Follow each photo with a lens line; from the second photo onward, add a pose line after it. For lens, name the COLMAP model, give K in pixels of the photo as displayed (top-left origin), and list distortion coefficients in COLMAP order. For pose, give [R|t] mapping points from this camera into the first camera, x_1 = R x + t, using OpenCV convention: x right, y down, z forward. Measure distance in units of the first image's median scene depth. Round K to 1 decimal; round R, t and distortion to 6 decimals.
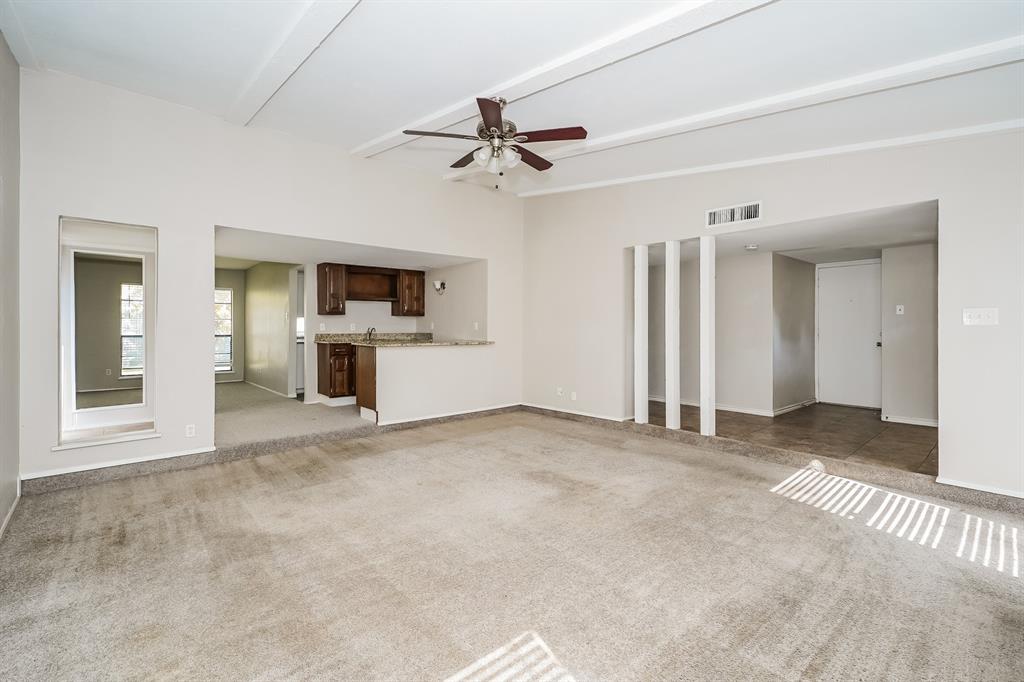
lens RADIAL K [[449.1, 0, 510.1], [0, 449.1, 328.9], [0, 0, 1]] dist [-0.000562, 0.000026]
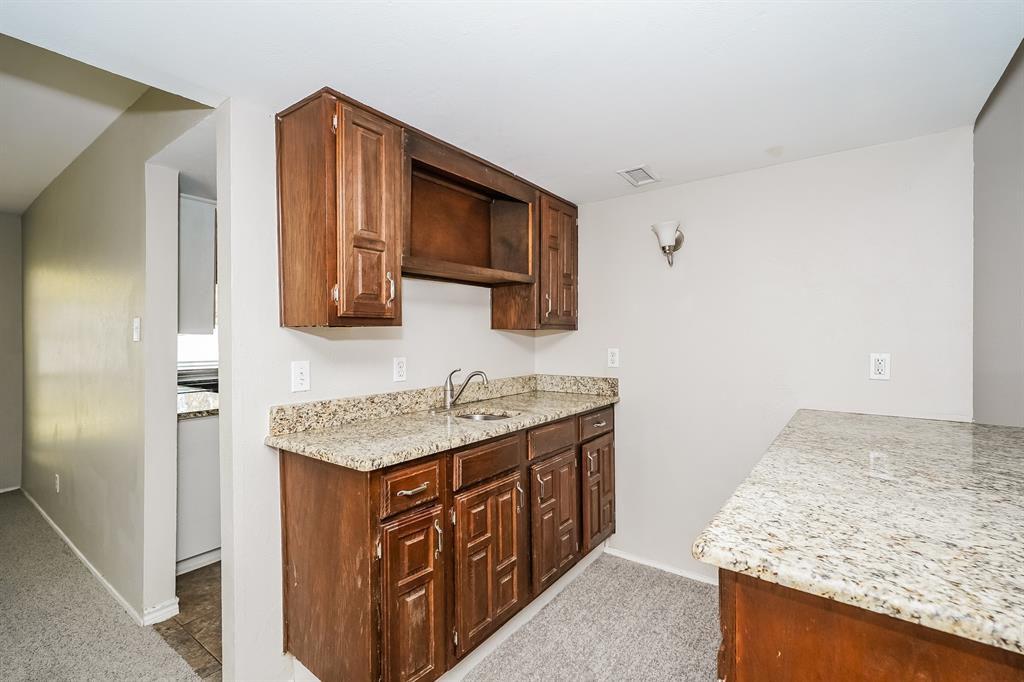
lens RADIAL K [[457.5, 0, 512.1], [0, 457.5, 338.4], [0, 0, 1]] dist [-0.000261, 0.000245]
pose [[0.979100, -0.003430, 0.203350, -0.337023], [0.002503, 0.999985, 0.004814, -0.024616], [-0.203363, -0.004204, 0.979094, 0.694241]]
